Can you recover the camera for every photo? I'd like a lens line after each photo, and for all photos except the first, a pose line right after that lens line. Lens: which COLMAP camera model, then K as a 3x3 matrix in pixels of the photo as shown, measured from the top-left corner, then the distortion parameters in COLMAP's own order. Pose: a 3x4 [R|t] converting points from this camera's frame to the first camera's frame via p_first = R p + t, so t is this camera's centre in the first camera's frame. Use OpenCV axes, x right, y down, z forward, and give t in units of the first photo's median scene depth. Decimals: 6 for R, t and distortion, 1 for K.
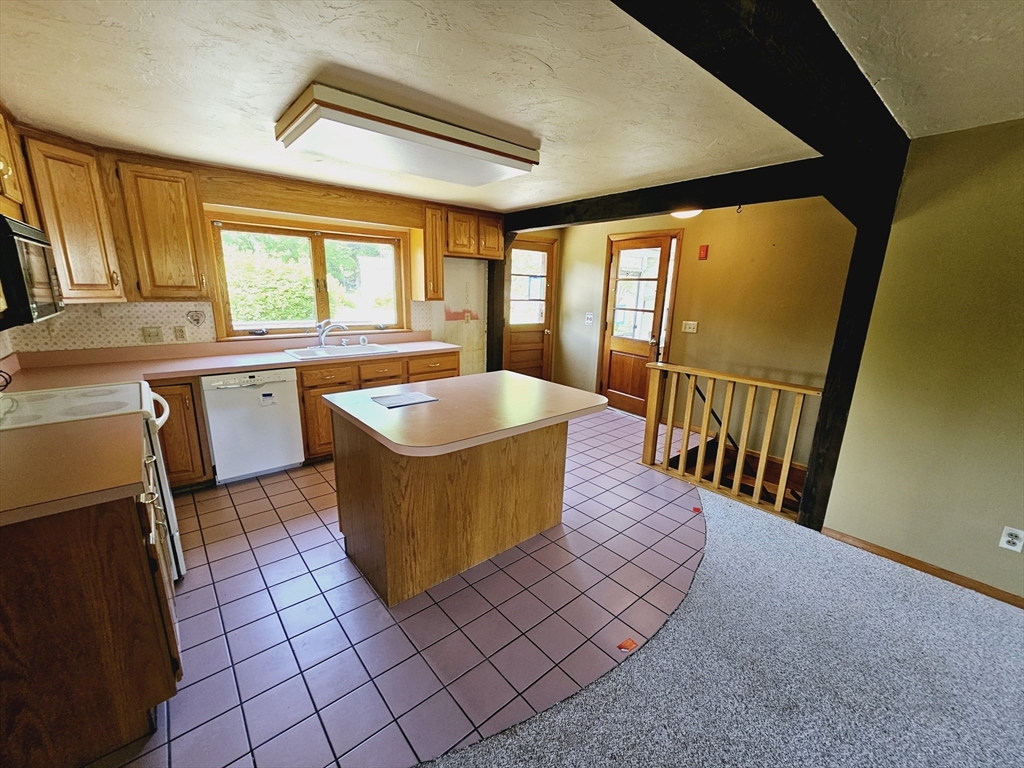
lens RADIAL K [[417.1, 0, 512.0], [0, 417.1, 384.0], [0, 0, 1]] dist [-0.002154, -0.000363]
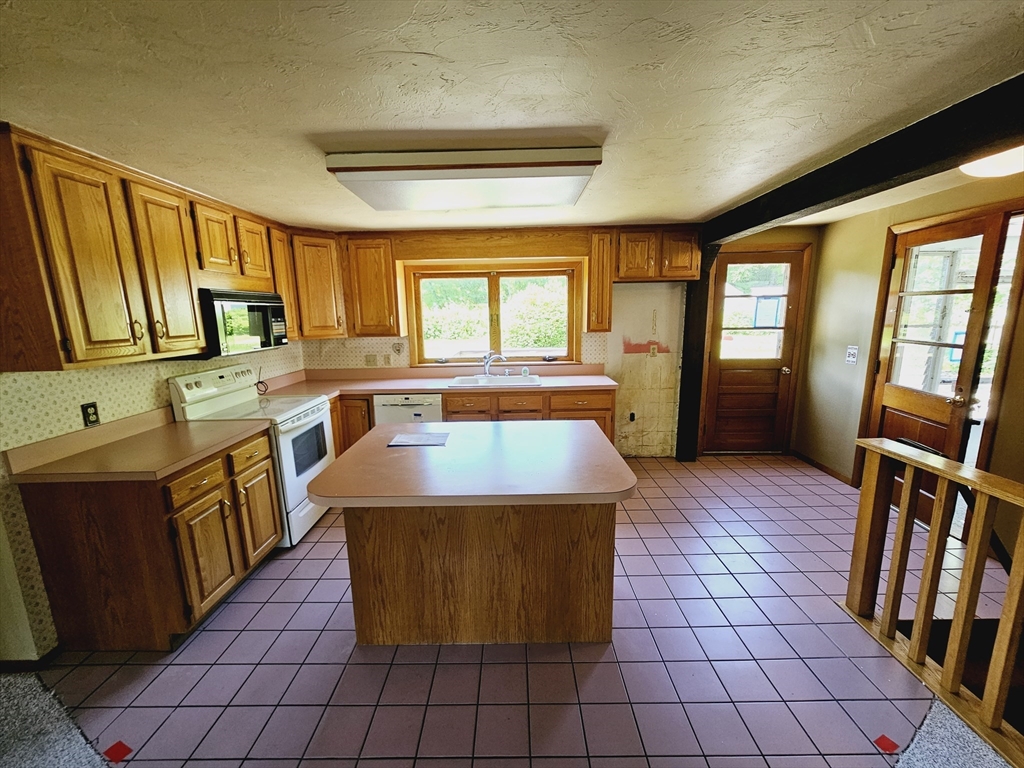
lens RADIAL K [[416.6, 0, 512.0], [0, 416.6, 384.0], [0, 0, 1]] dist [-0.003218, -0.000180]
pose [[0.755161, 0.073222, -0.651437, 0.283993], [-0.110746, 0.993709, -0.016686, -0.053006], [0.646117, 0.084745, 0.758519, 0.205415]]
